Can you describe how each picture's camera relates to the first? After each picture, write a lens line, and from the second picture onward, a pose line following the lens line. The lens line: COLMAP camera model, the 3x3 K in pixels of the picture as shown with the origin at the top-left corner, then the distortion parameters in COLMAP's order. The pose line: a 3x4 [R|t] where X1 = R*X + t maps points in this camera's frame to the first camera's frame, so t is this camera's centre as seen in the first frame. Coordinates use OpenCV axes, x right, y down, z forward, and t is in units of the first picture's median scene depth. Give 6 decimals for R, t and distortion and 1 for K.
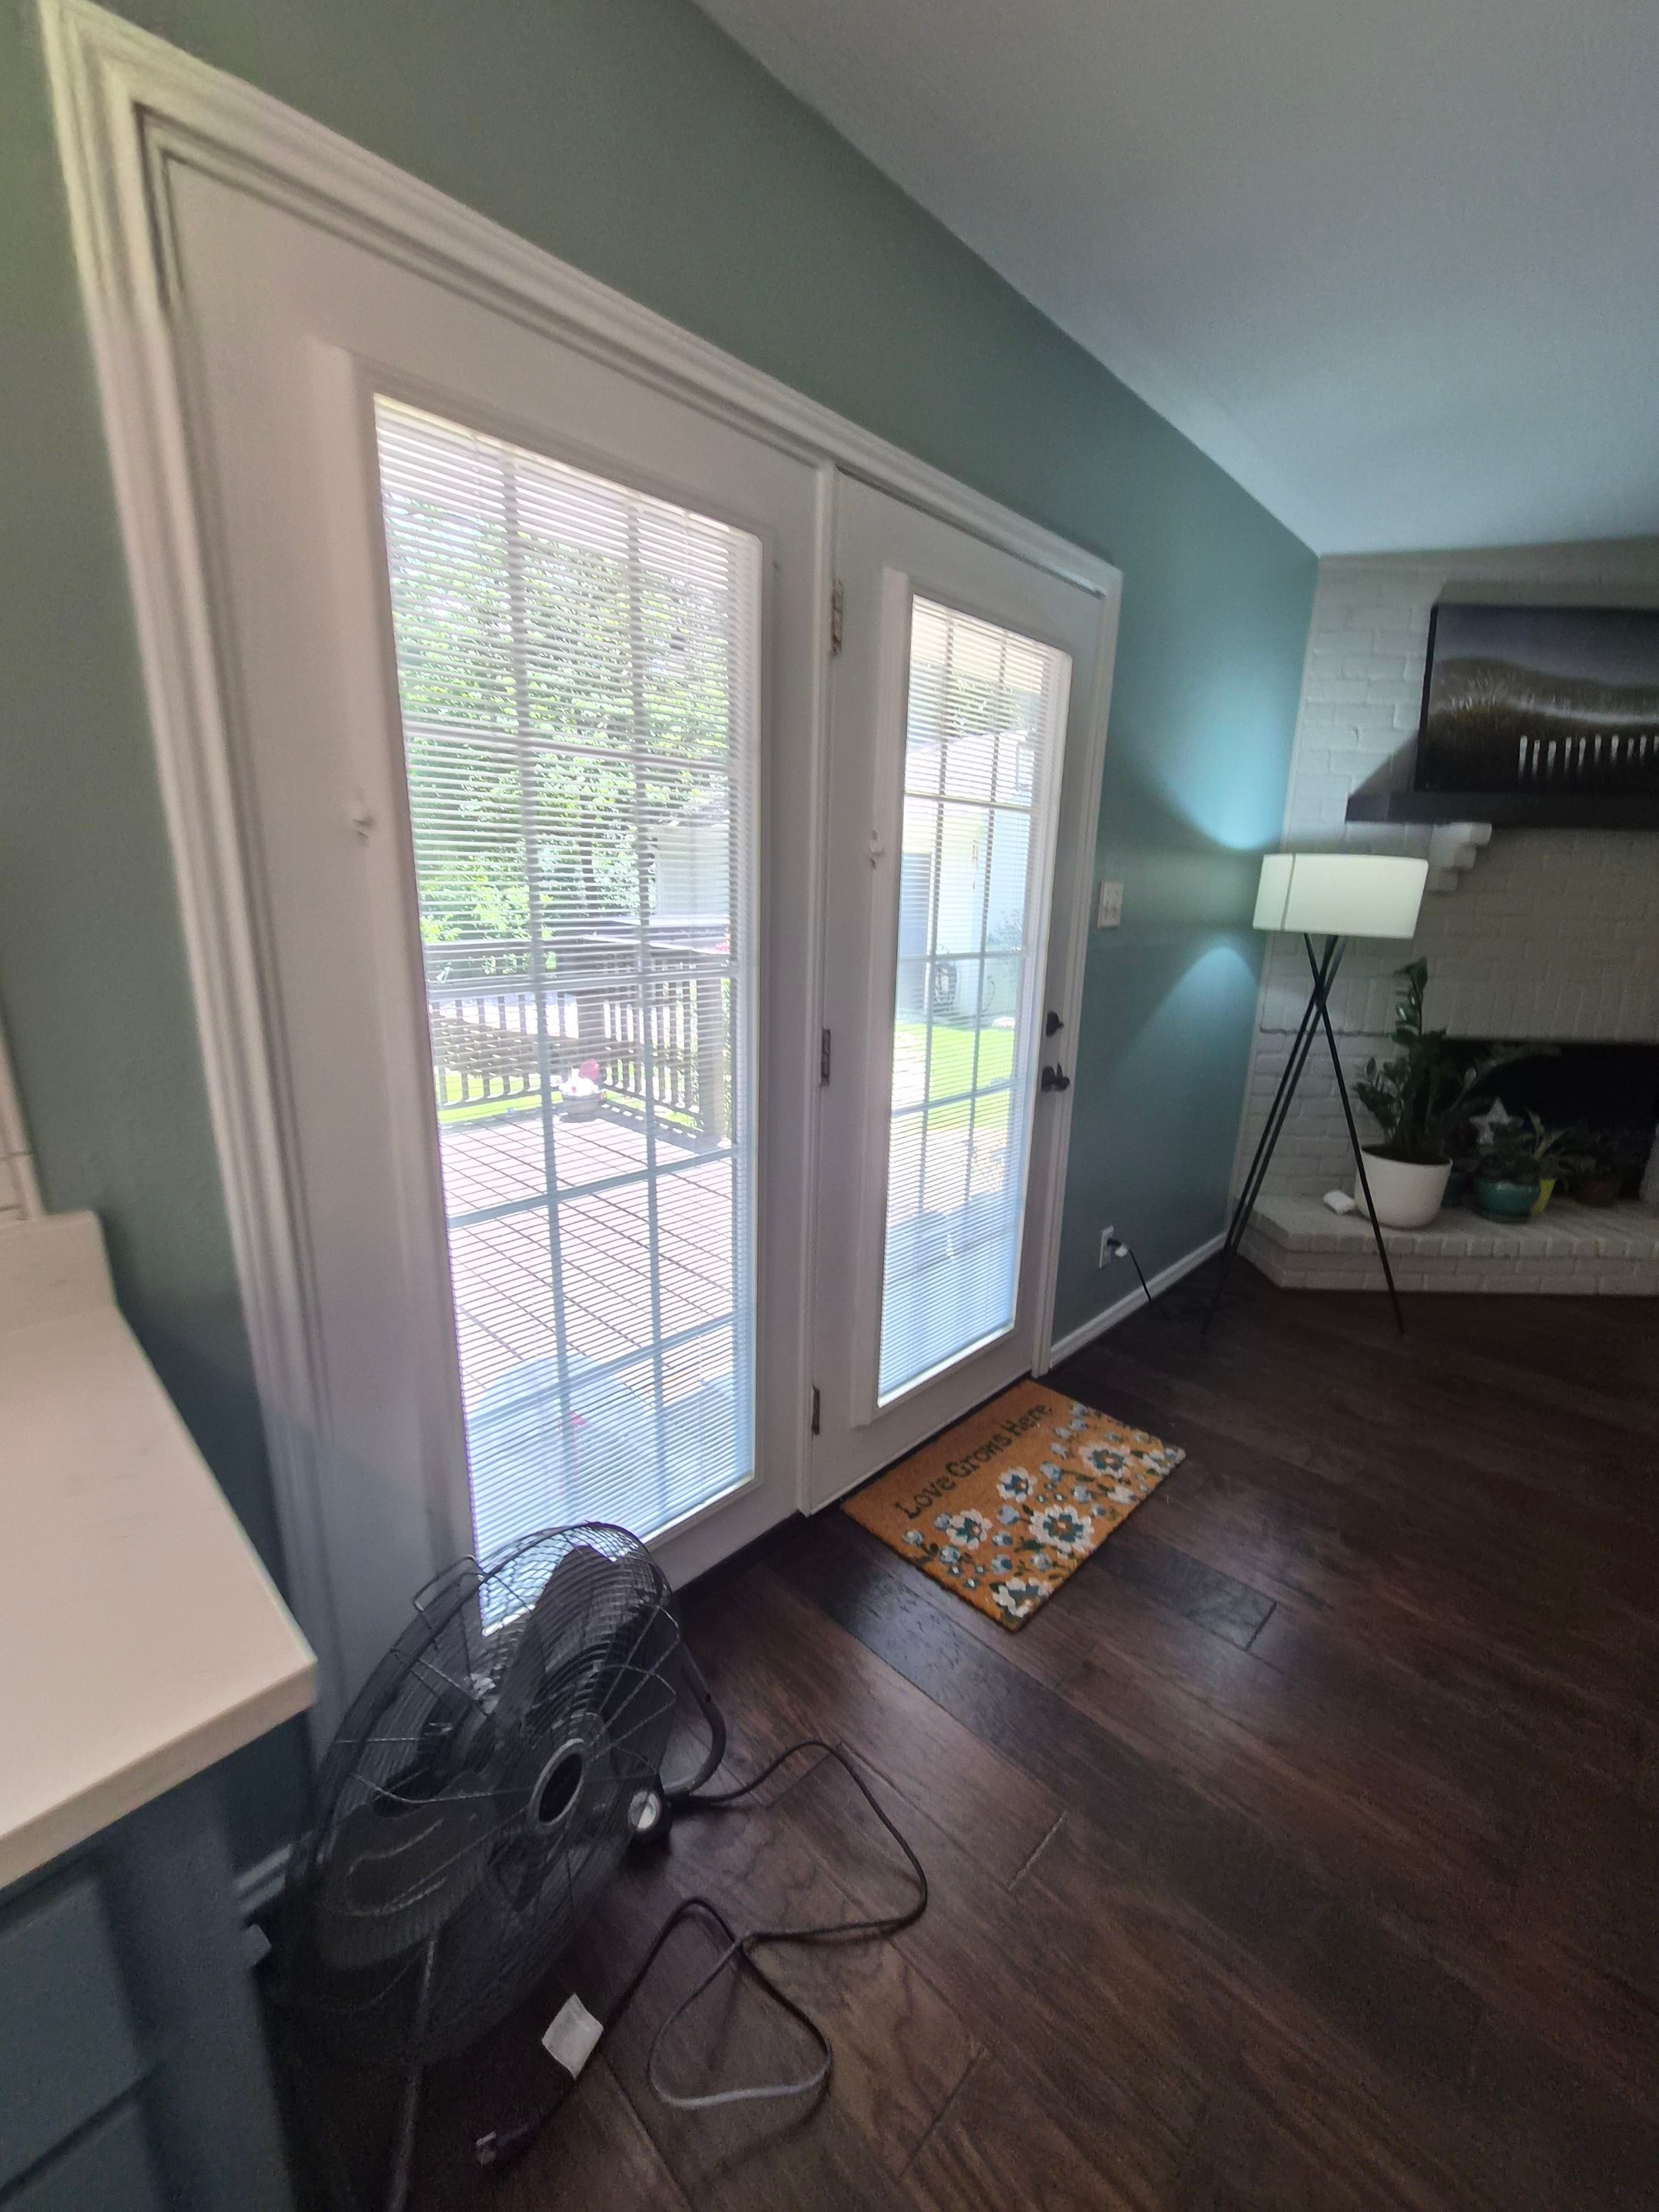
lens RADIAL K [[877.5, 0, 827.8], [0, 877.5, 1093.0], [0, 0, 1]] dist [-0.003813, 0.000365]
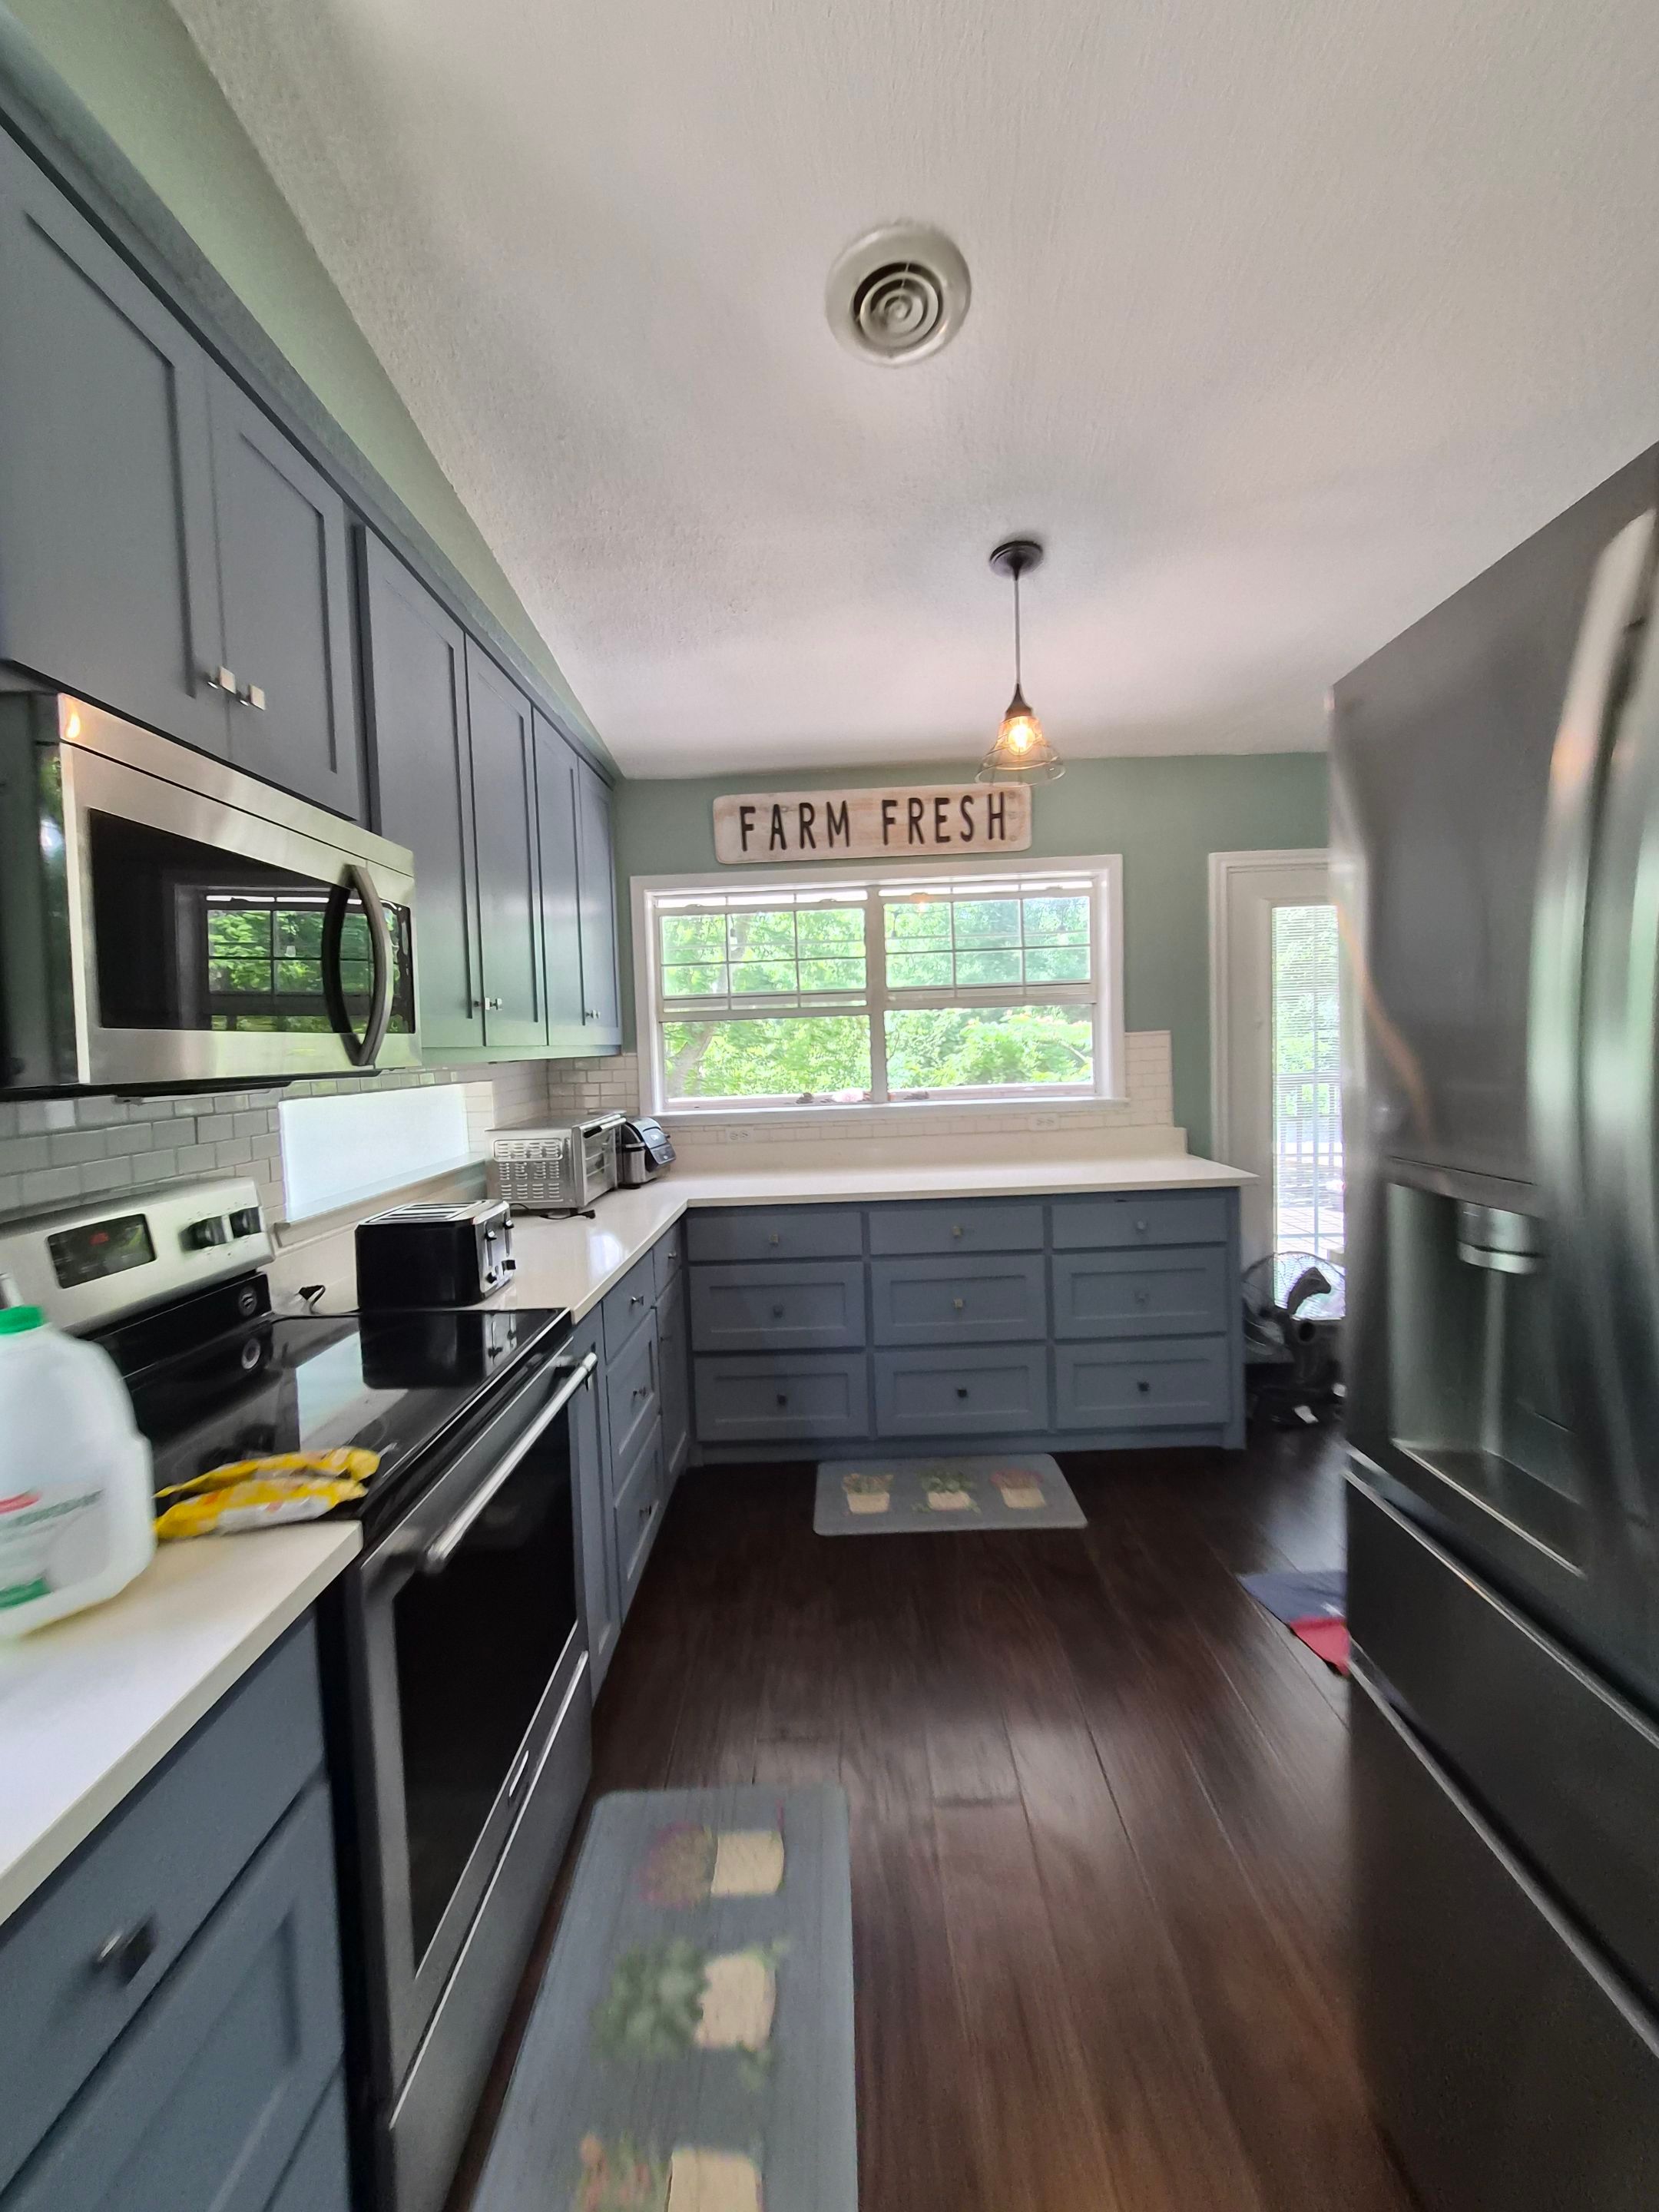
lens RADIAL K [[877.5, 0, 833.0], [0, 877.5, 1086.8], [0, 0, 1]] dist [-0.003813, 0.000365]
pose [[0.689041, -0.006445, -0.724694, 0.285737], [-0.129351, 0.982810, -0.131728, 0.216007], [0.713086, 0.184506, 0.676363, -0.882847]]
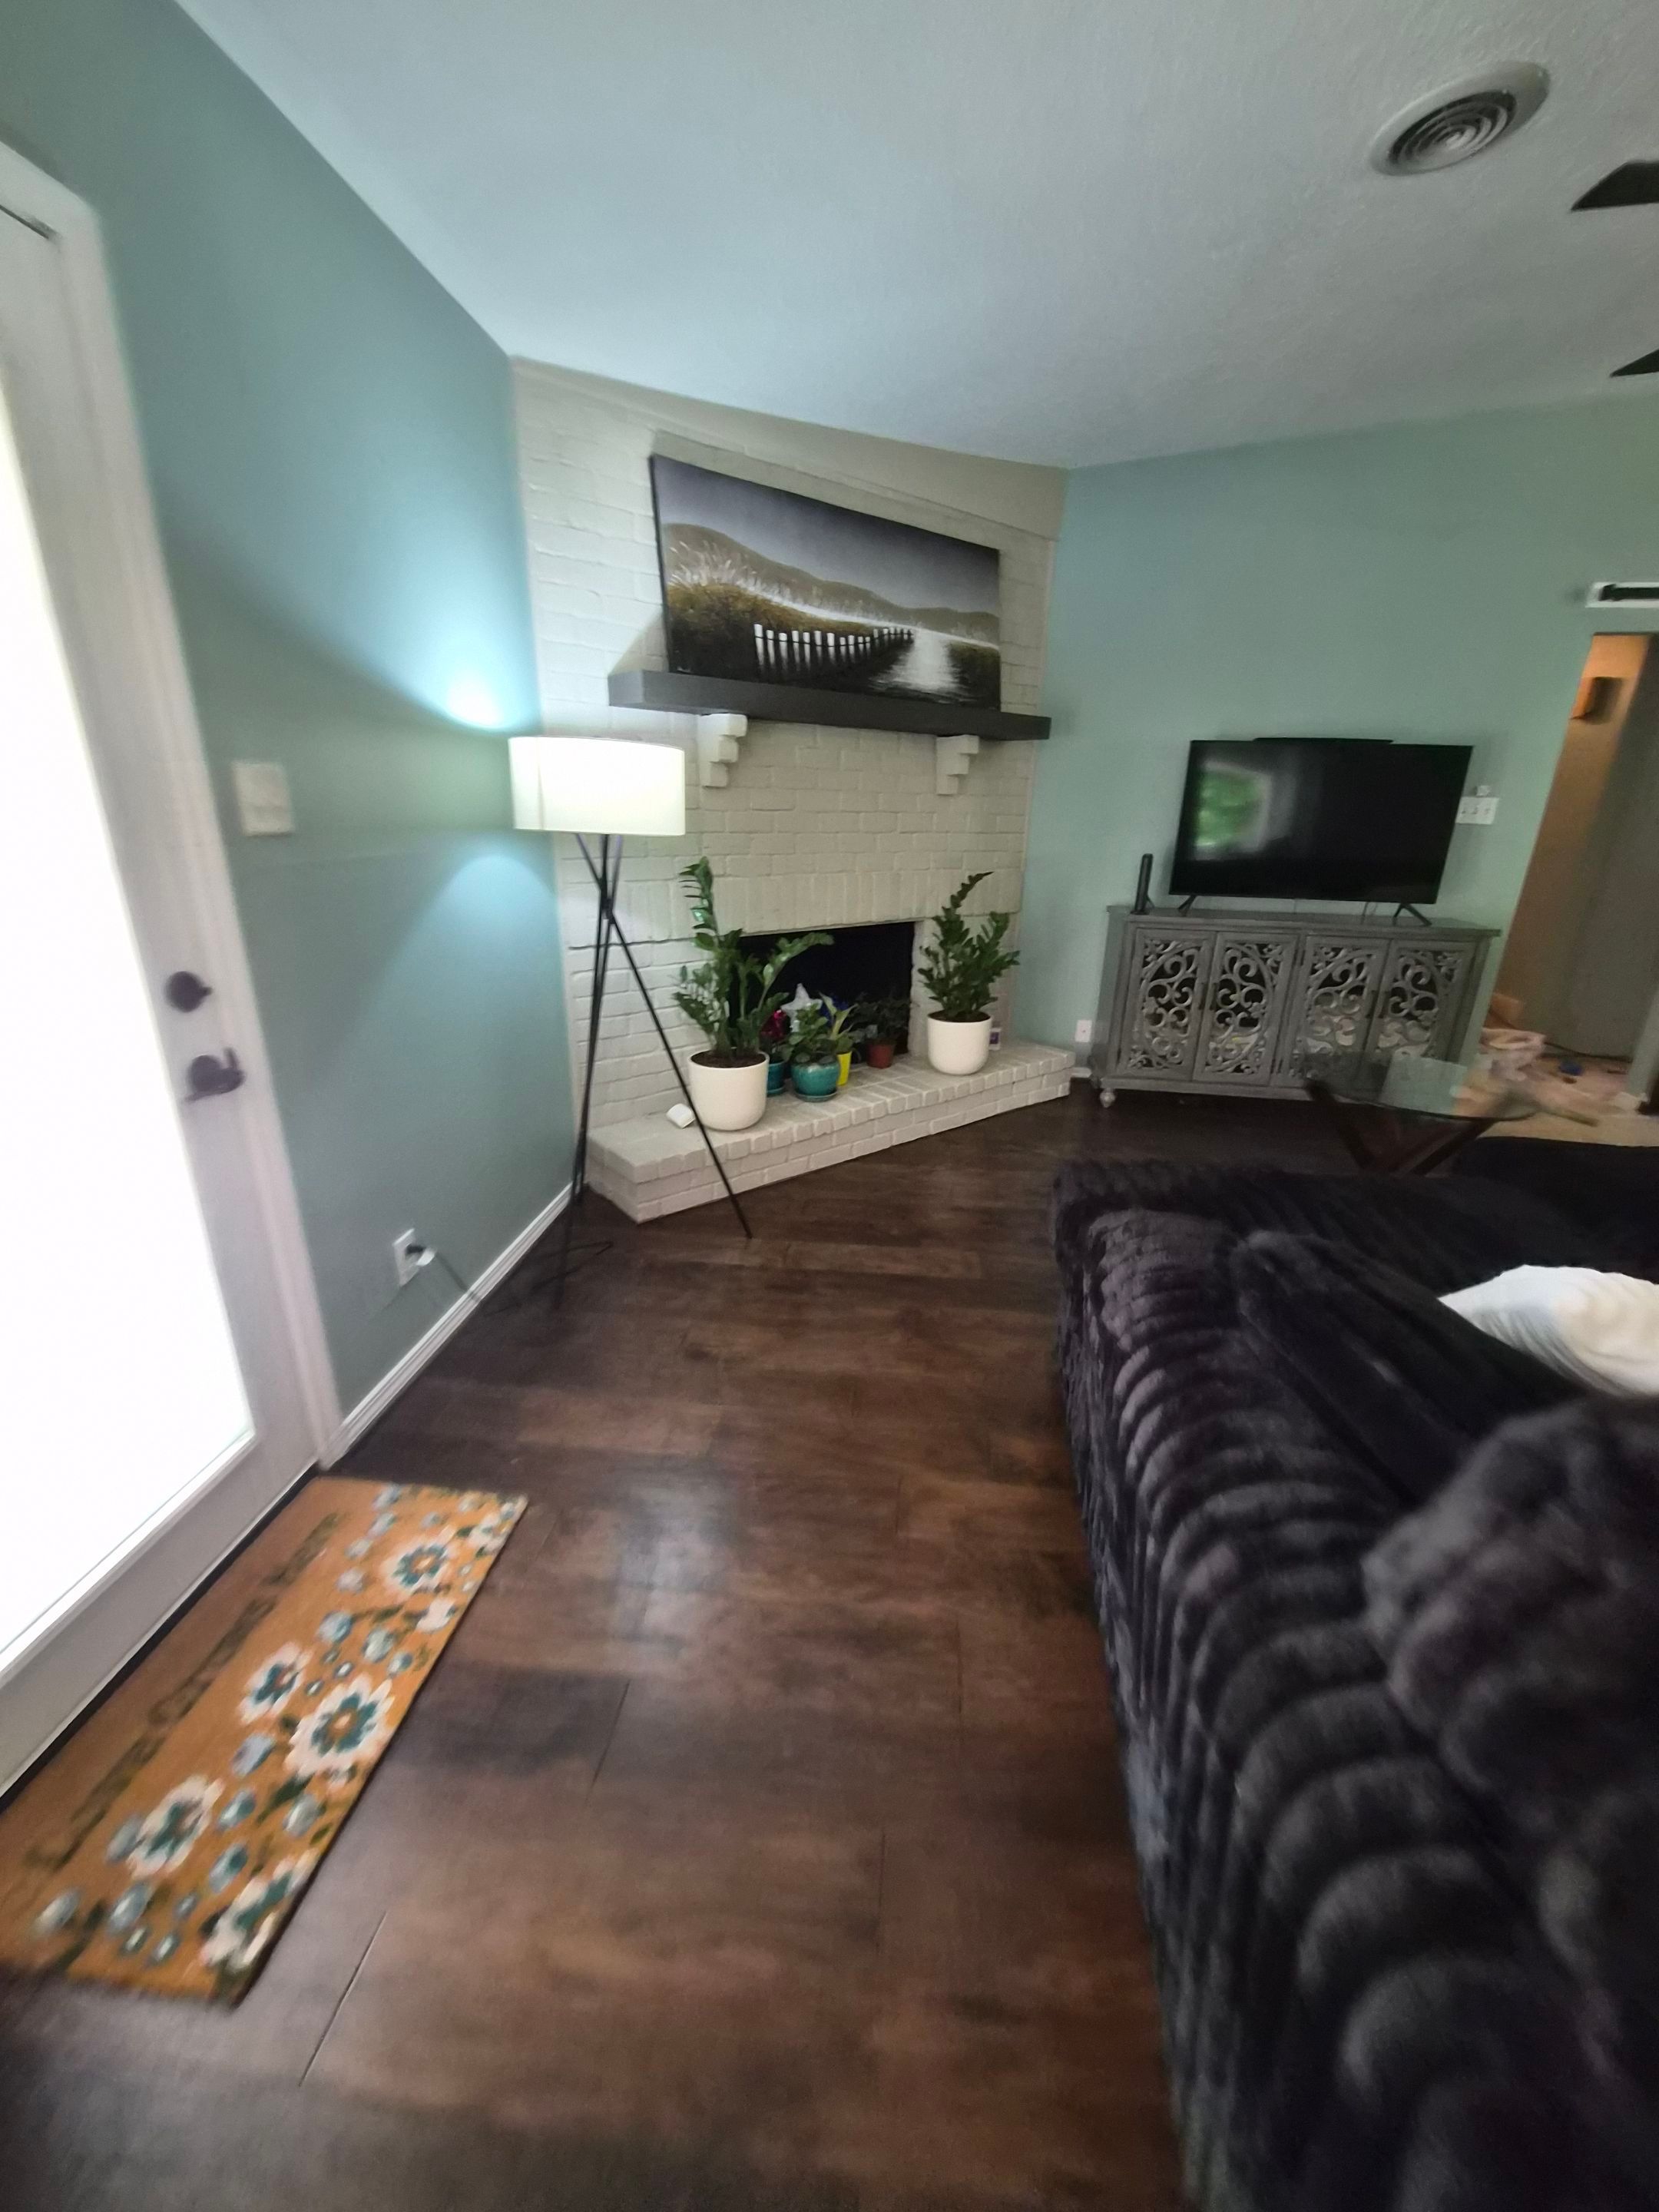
lens RADIAL K [[877.5, 0, 832.0], [0, 877.5, 1101.4], [0, 0, 1]] dist [-0.003813, 0.000365]
pose [[0.779595, -0.211436, 0.589514, 0.171366], [0.146287, 0.976727, 0.156859, -0.023956], [-0.608960, -0.036049, 0.792382, 0.152303]]
